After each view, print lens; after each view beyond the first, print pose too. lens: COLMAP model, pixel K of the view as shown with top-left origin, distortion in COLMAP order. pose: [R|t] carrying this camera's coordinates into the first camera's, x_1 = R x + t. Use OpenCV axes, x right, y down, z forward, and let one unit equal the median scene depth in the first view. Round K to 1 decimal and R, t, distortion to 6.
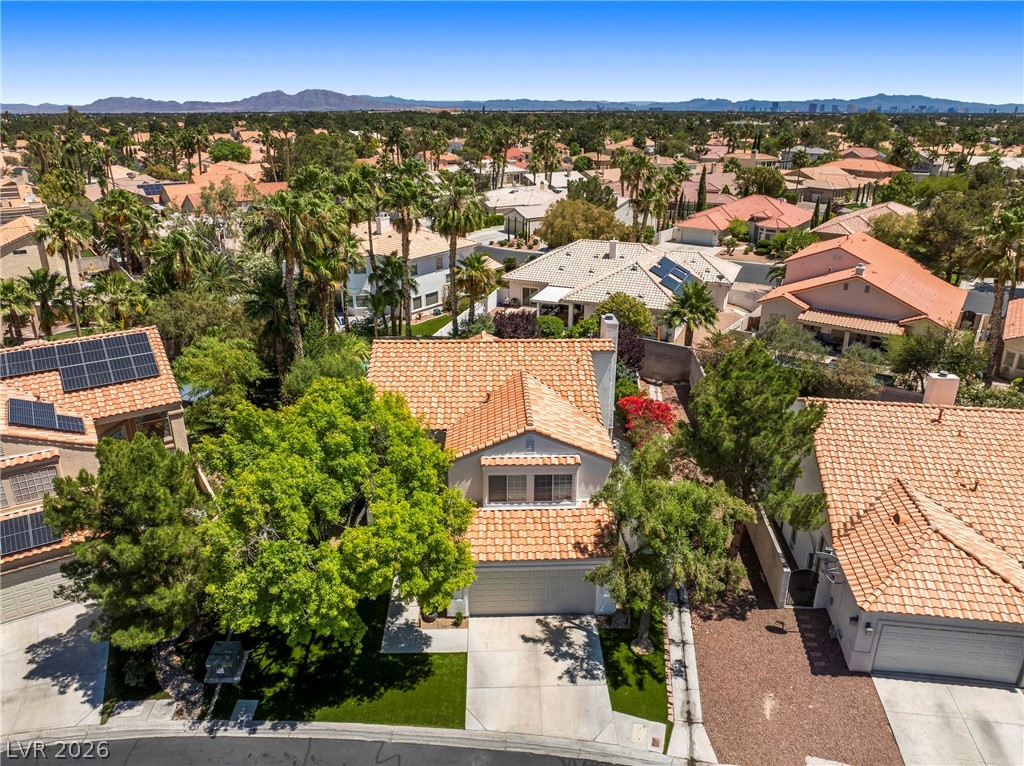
lens RADIAL K [[719.9, 0, 514.5], [0, 719.9, 380.6], [0, 0, 1]] dist [-0.040782, 0.007459]
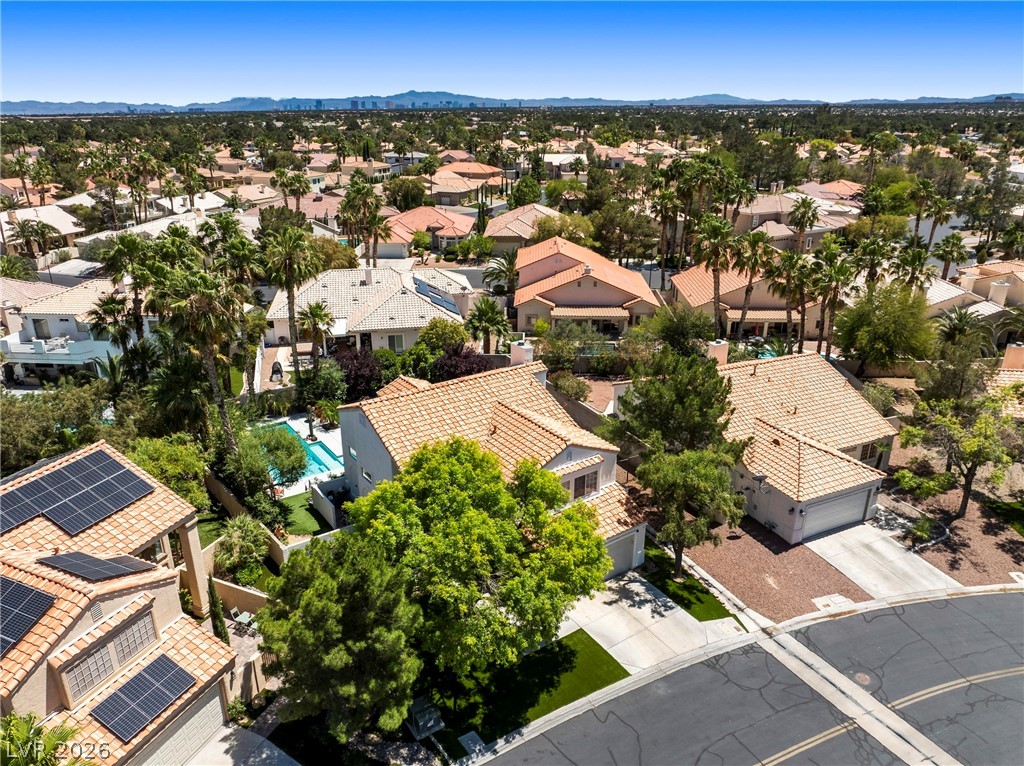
lens RADIAL K [[719.9, 0, 514.5], [0, 719.9, 380.6], [0, 0, 1]] dist [-0.040782, 0.007459]
pose [[0.836930, -0.197613, 0.510389, -0.659373], [0.196778, 0.978830, 0.056310, -0.126731], [-0.510712, 0.053305, 0.858098, -0.034872]]
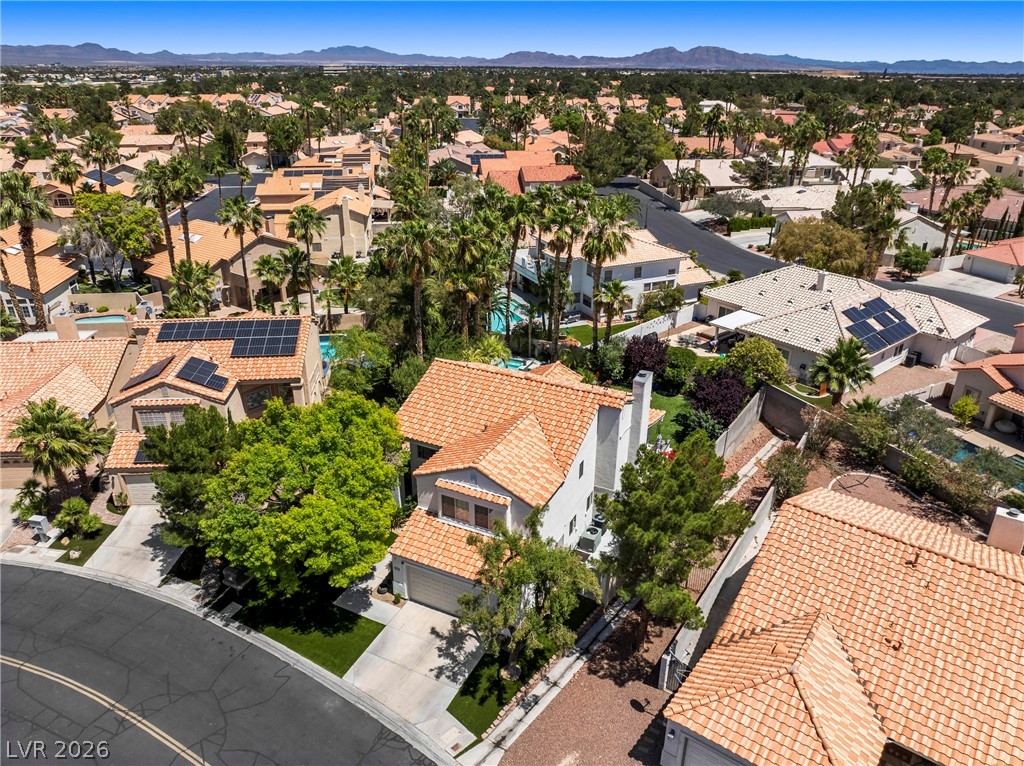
lens RADIAL K [[719.9, 0, 514.5], [0, 719.9, 380.6], [0, 0, 1]] dist [-0.040782, 0.007459]
pose [[0.880653, 0.195156, -0.431699, 0.549556], [-0.172648, 0.980755, 0.091168, -0.185330], [0.441183, -0.005756, 0.897399, -0.033756]]
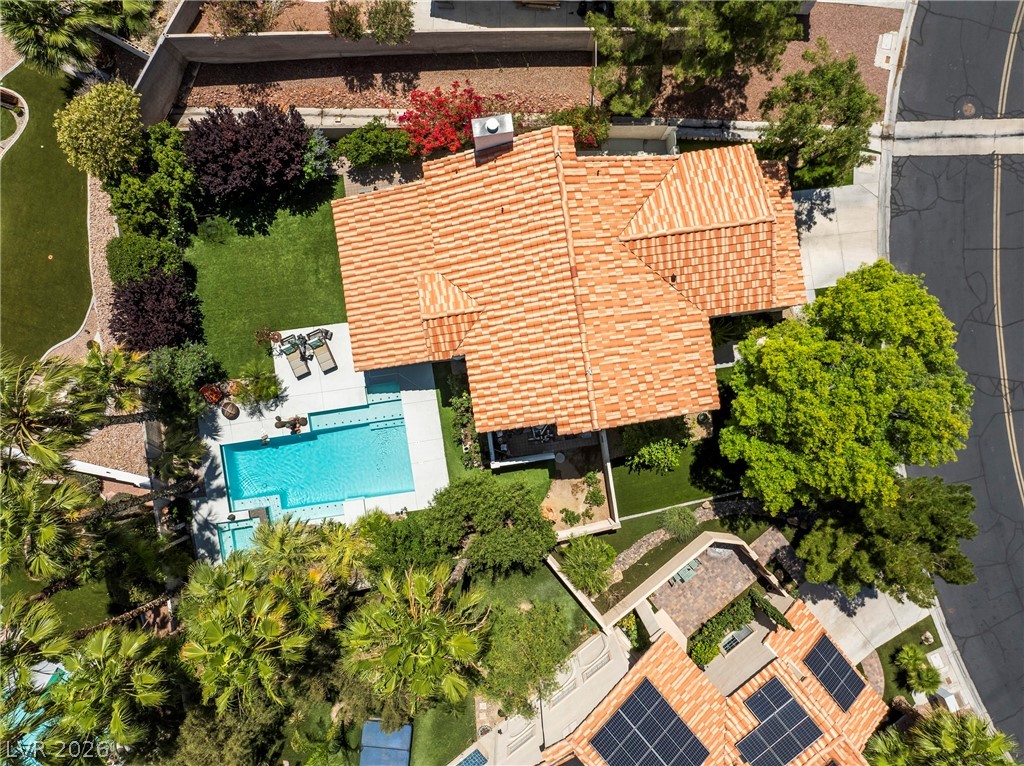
lens RADIAL K [[719.9, 0, 514.5], [0, 719.9, 380.6], [0, 0, 1]] dist [-0.040782, 0.007459]
pose [[-0.105361, -0.994430, -0.002962, -0.159513], [0.361122, -0.041036, 0.931615, -0.994020], [-0.926547, 0.097086, 0.363434, 0.966704]]
